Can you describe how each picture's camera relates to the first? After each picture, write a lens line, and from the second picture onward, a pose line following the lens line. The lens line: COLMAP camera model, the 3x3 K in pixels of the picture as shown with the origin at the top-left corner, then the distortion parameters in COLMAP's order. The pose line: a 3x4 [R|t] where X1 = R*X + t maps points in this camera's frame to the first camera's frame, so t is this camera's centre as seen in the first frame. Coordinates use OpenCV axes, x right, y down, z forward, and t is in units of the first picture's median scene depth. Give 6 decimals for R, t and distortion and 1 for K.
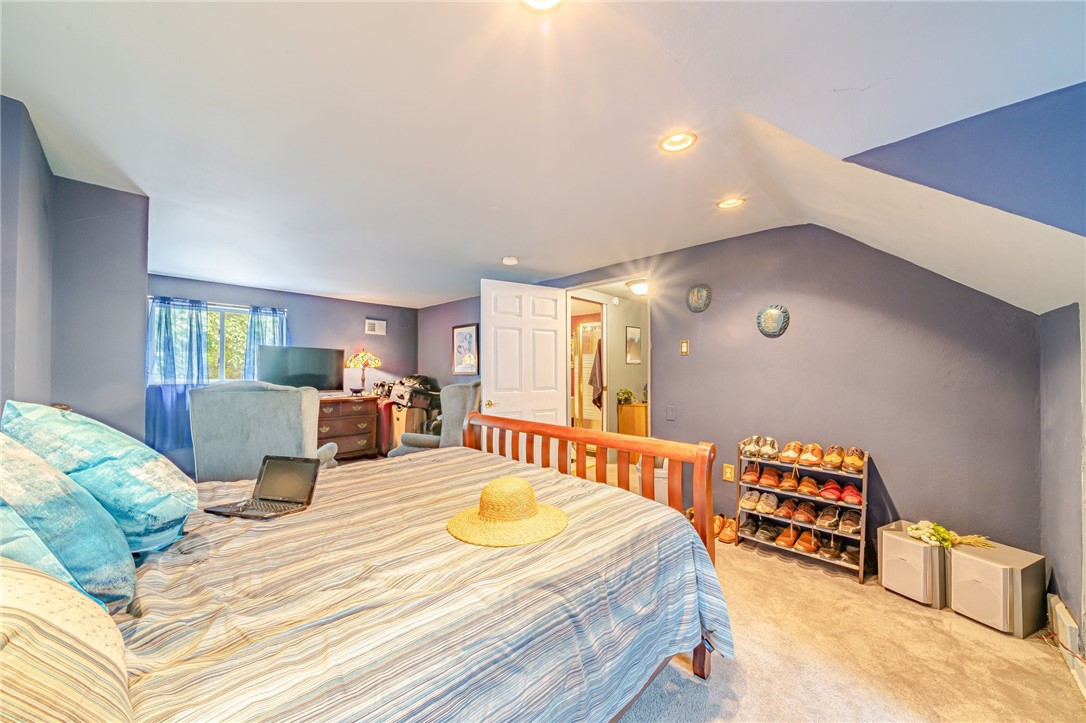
lens RADIAL K [[373.2, 0, 532.2], [0, 373.2, 362.5], [0, 0, 1]] dist [-0.002051, -0.000068]
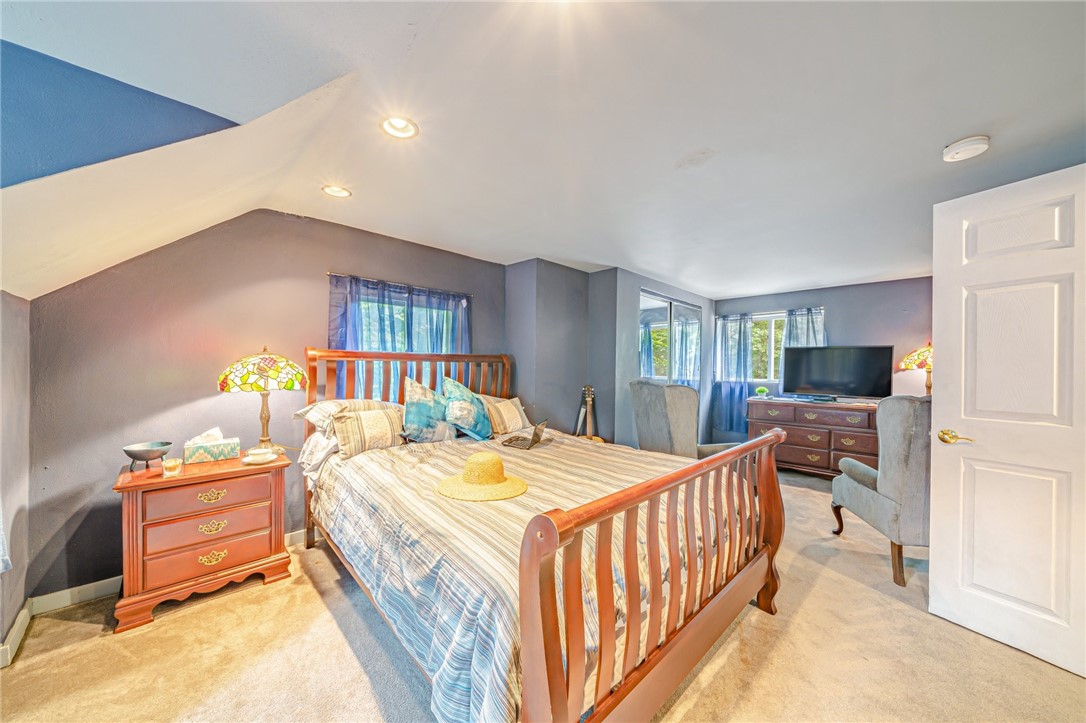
lens RADIAL K [[373.2, 0, 532.2], [0, 373.2, 362.5], [0, 0, 1]] dist [-0.002051, -0.000068]
pose [[-0.033188, -0.013634, -0.999356, 0.411211], [0.005905, 0.999887, -0.013838, 0.008863], [0.999432, -0.006360, -0.033104, 0.415448]]
